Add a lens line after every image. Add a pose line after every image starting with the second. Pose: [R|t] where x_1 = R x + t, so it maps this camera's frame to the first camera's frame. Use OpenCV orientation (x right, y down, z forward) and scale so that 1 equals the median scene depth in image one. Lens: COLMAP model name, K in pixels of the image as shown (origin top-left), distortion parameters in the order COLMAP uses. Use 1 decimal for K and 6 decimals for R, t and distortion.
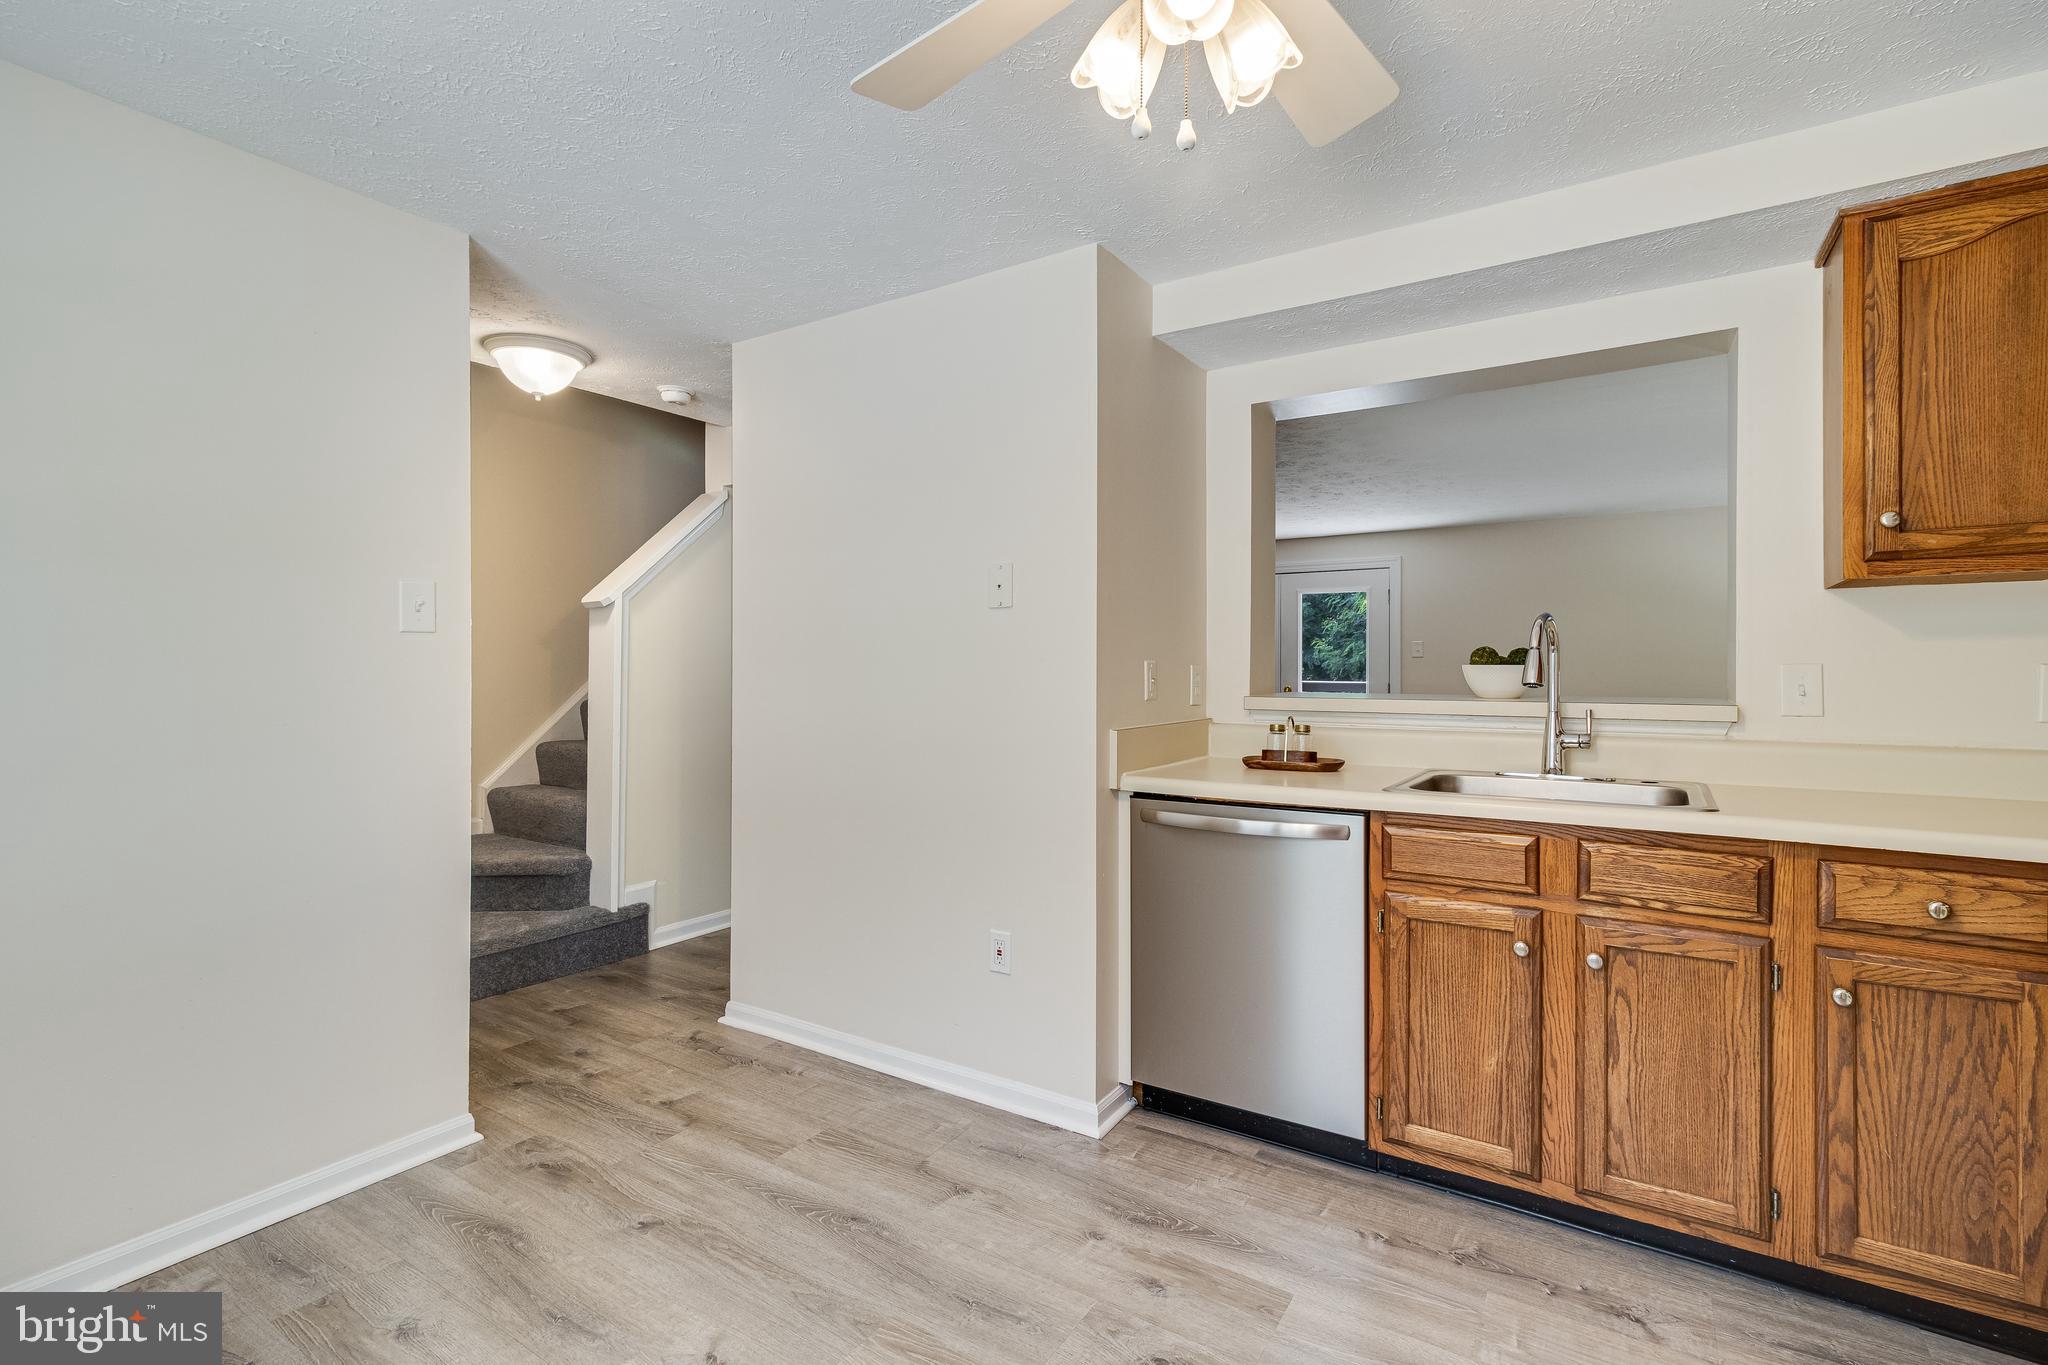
lens RADIAL K [[952.6, 0, 1025.3], [0, 952.6, 672.4], [0, 0, 1]] dist [0.005305, 0.000341]
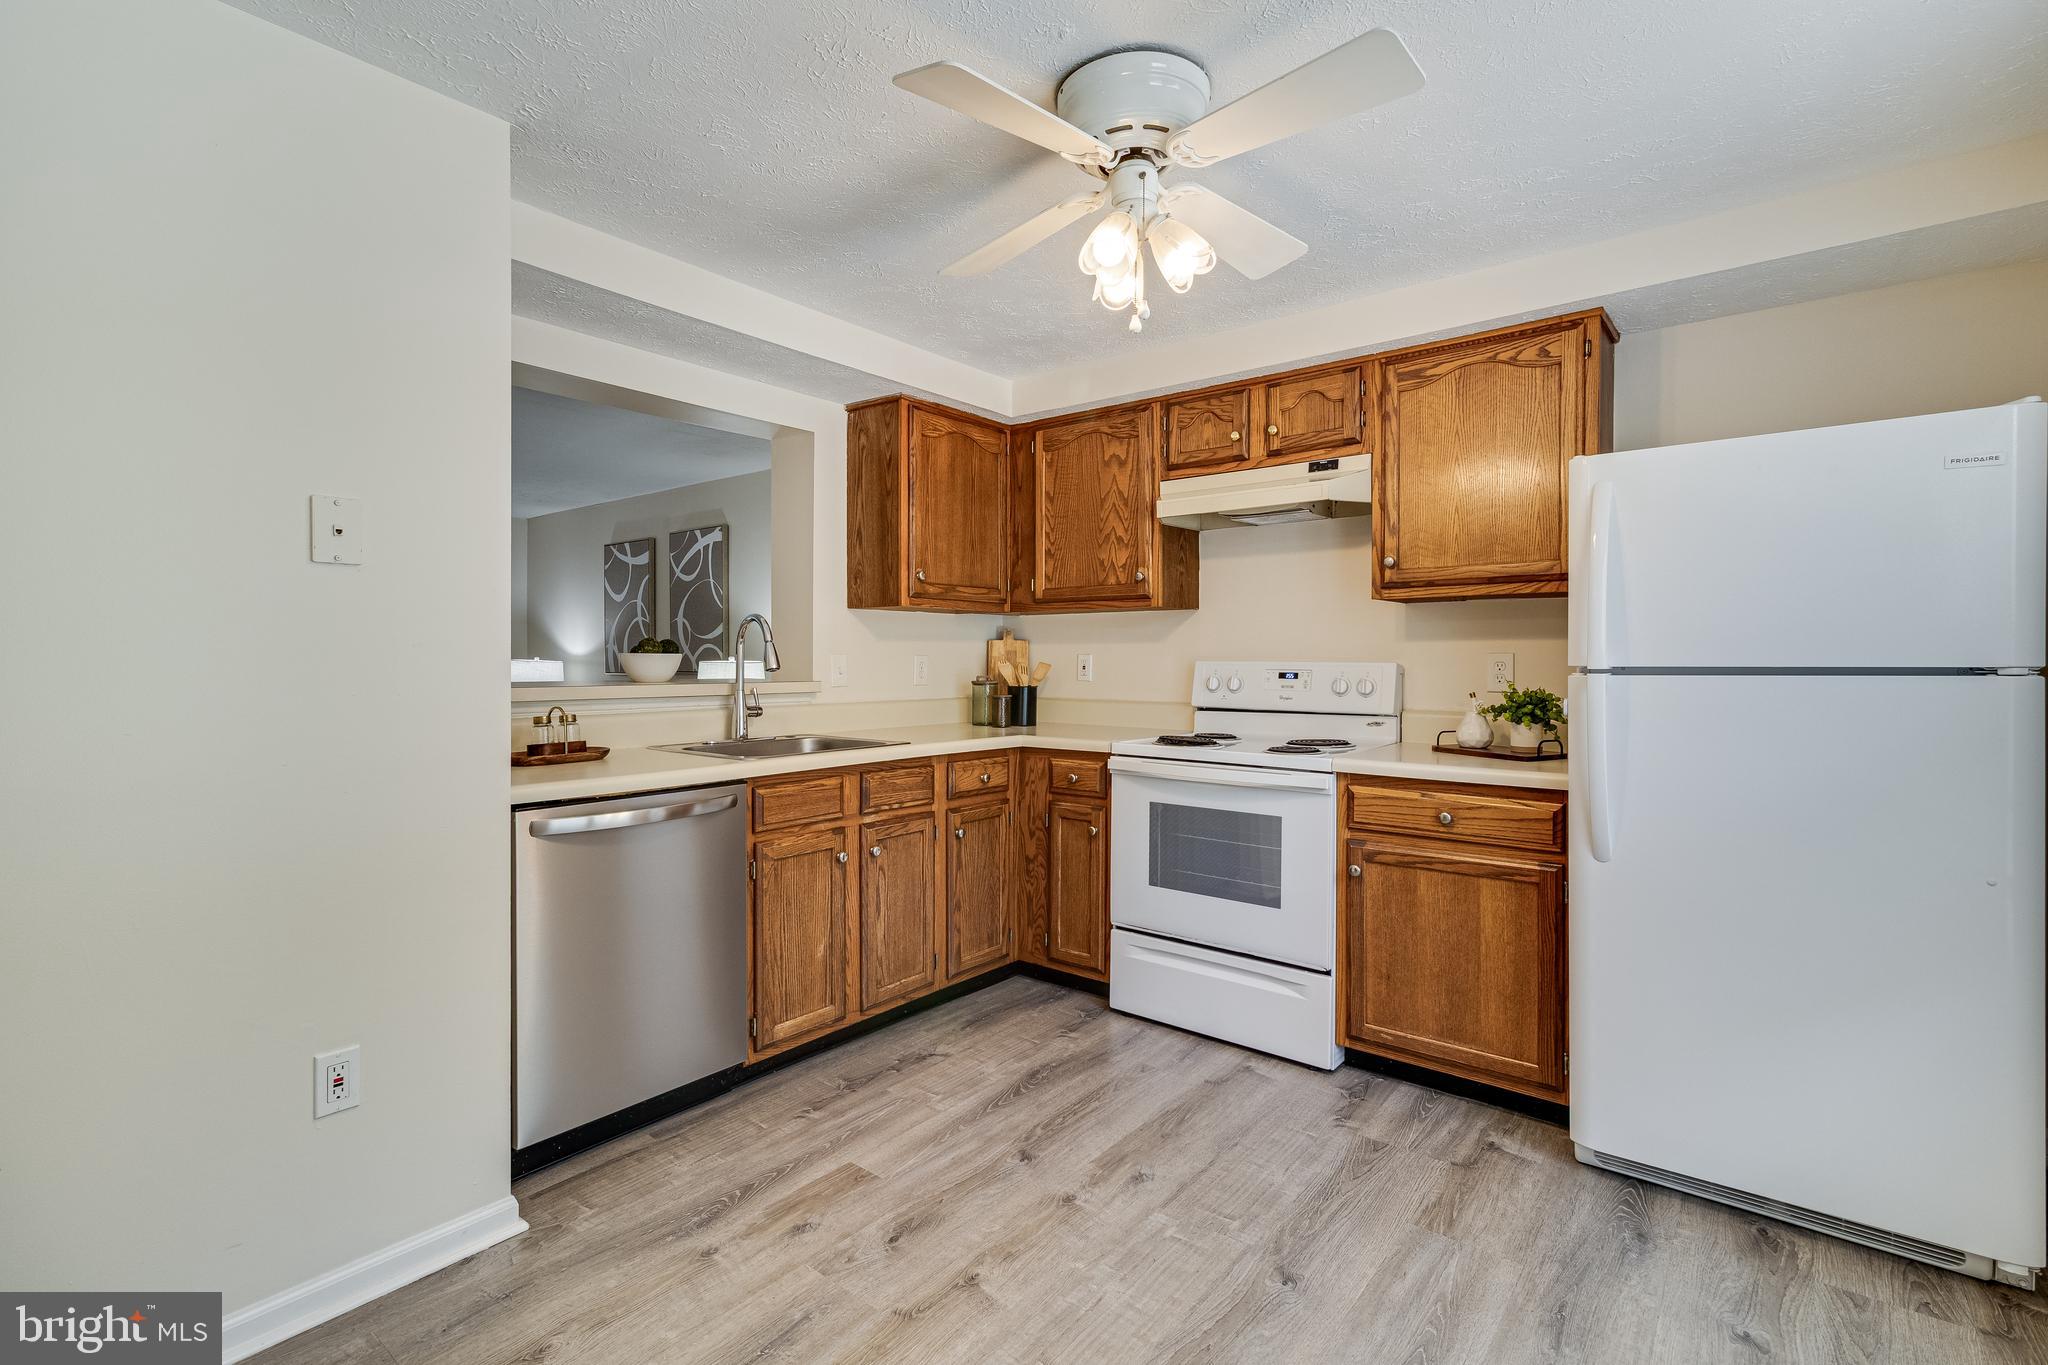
lens RADIAL K [[952.6, 0, 1027.9], [0, 952.6, 675.1], [0, 0, 1]] dist [0.005305, 0.000341]
pose [[0.091136, -0.017649, 0.995682, -0.839252], [0.001813, 0.999844, 0.017557, -0.001736], [-0.995837, 0.000205, 0.091154, 0.599547]]
